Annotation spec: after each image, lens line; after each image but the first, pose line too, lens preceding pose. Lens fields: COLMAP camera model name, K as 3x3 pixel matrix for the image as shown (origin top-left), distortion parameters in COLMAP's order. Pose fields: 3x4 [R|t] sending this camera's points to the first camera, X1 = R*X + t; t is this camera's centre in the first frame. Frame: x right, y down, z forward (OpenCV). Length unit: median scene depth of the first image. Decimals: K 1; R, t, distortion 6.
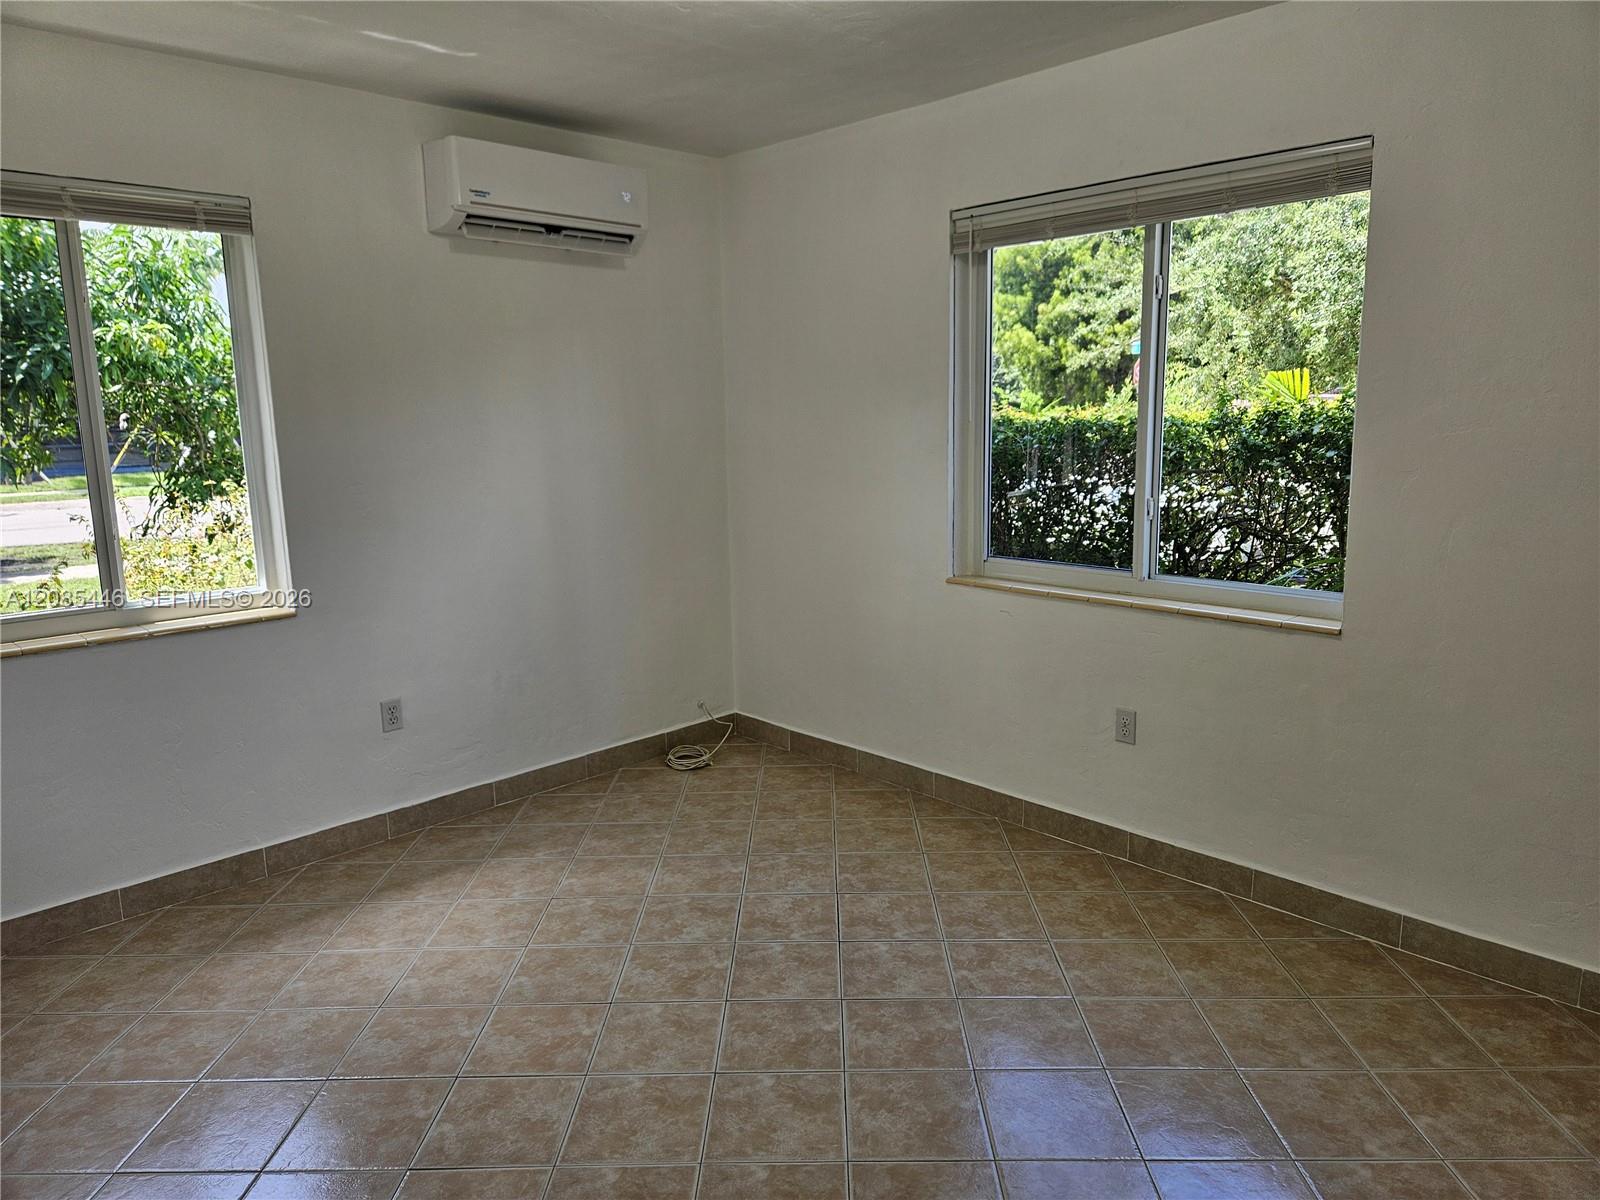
lens RADIAL K [[1065.6, 0, 811.5], [0, 1065.6, 569.7], [0, 0, 1]] dist [0.081551, -0.067538]
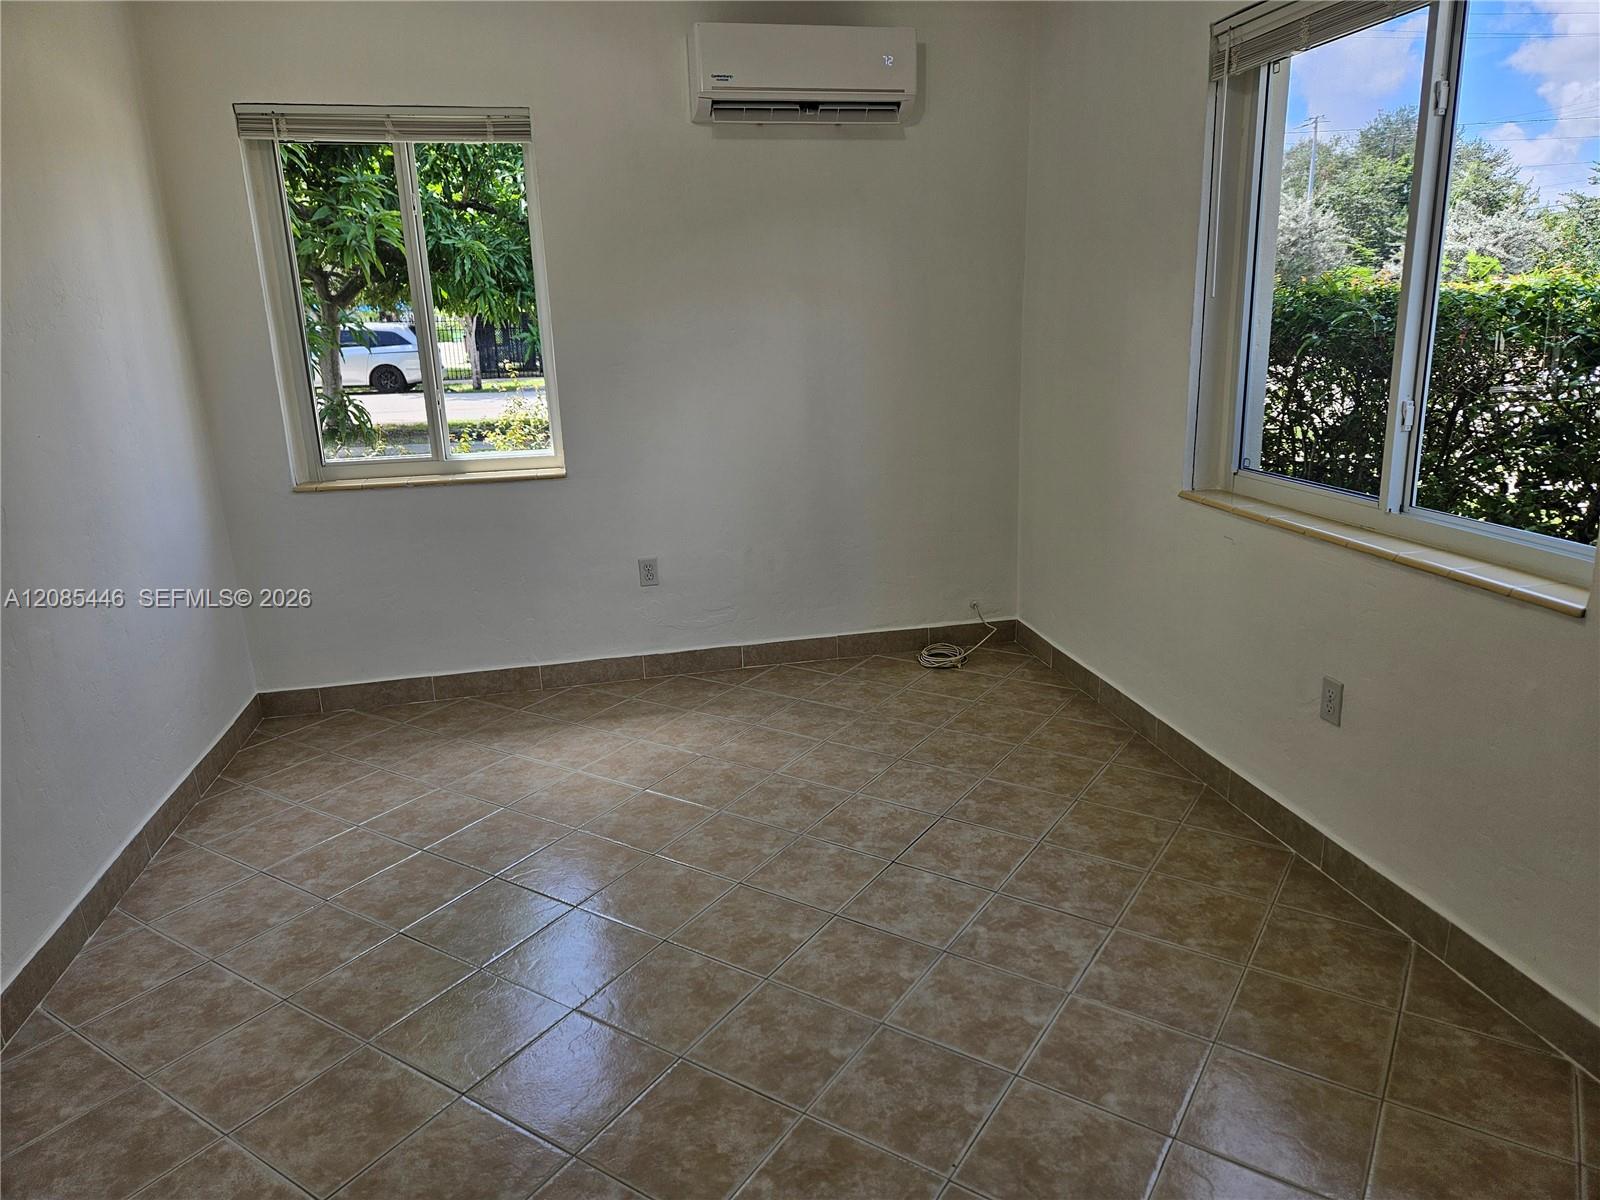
lens RADIAL K [[1065.6, 0, 798.5], [0, 1065.6, 561.1], [0, 0, 1]] dist [0.081551, -0.067538]
pose [[0.843589, 0.116160, -0.524274, 0.360338], [-0.066076, 0.991358, 0.113329, -0.015011], [0.532908, -0.060961, 0.843974, 0.151523]]
